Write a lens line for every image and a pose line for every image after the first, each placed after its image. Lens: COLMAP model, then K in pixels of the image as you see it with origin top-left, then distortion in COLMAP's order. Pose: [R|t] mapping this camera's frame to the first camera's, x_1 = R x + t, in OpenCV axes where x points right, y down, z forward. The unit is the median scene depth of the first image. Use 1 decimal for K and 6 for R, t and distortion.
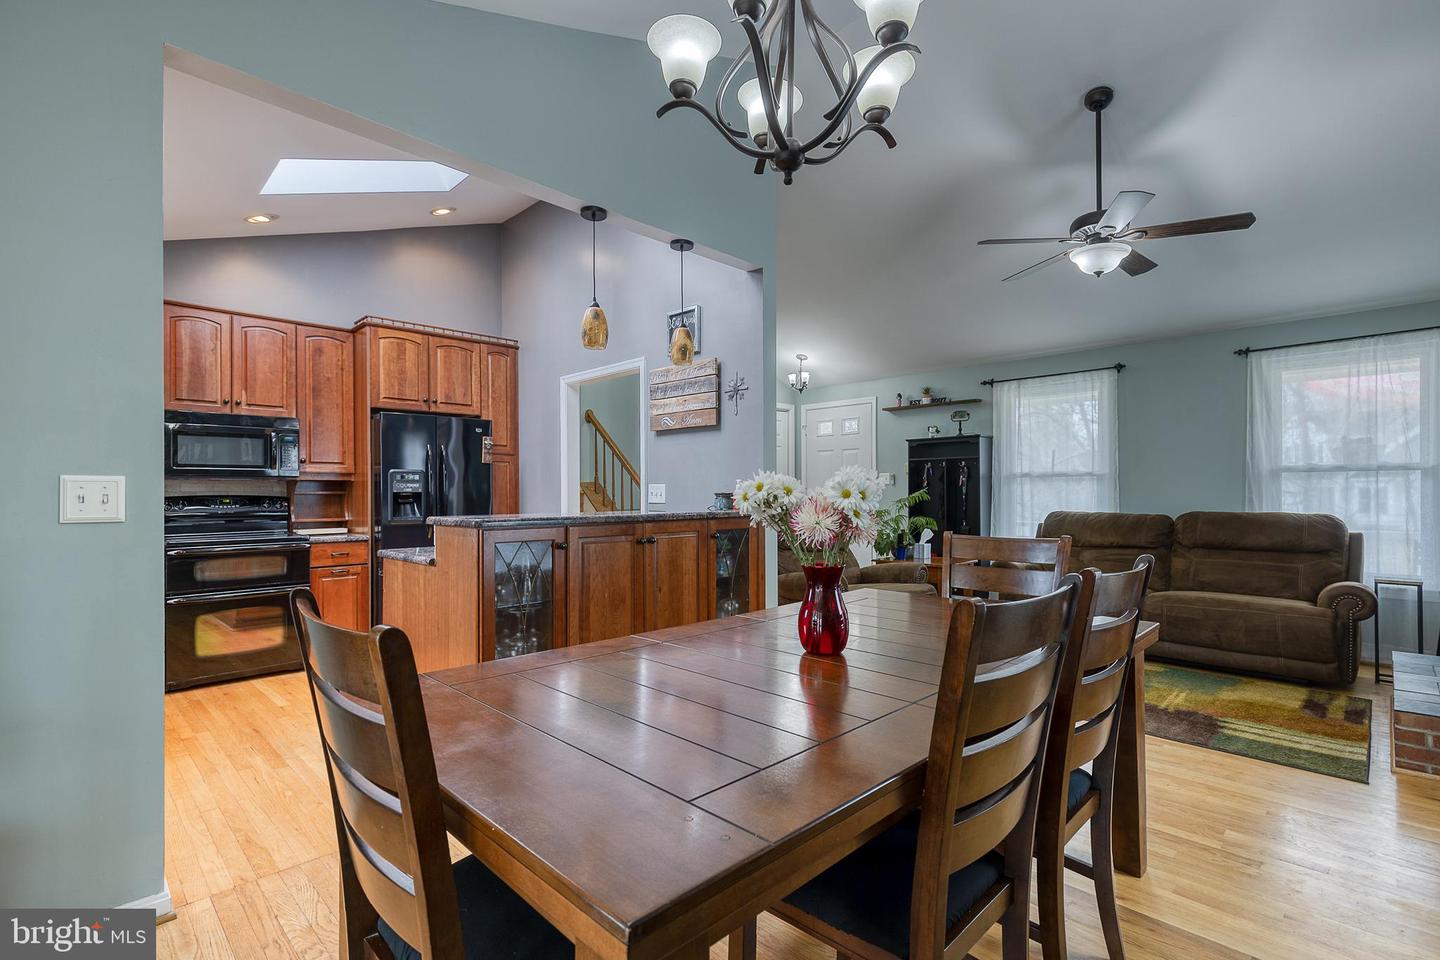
lens RADIAL K [[659.3, 0, 744.1], [0, 659.3, 489.7], [0, 0, 1]] dist [0.017738, -0.000191]
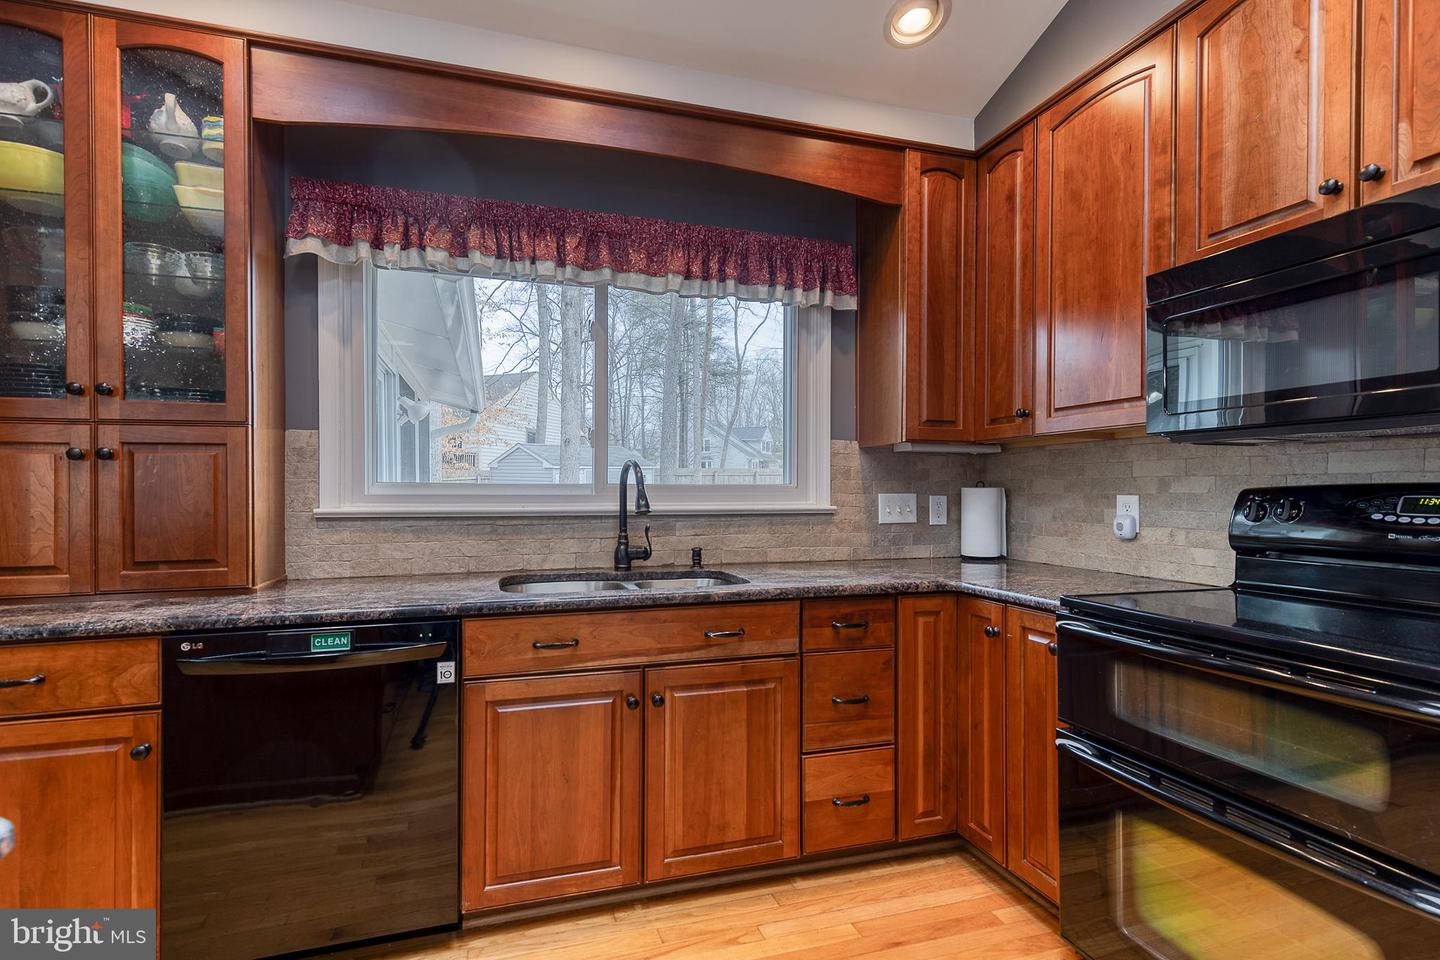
lens RADIAL K [[645.5, 0, 816.7], [0, 645.5, 489.4], [0, 0, 1]] dist [0.004598, -0.000517]
pose [[-0.499800, 0.007250, -0.866111, -0.400038], [0.008527, 0.999958, 0.003450, 0.008614], [0.866099, -0.005661, -0.499841, 0.973002]]
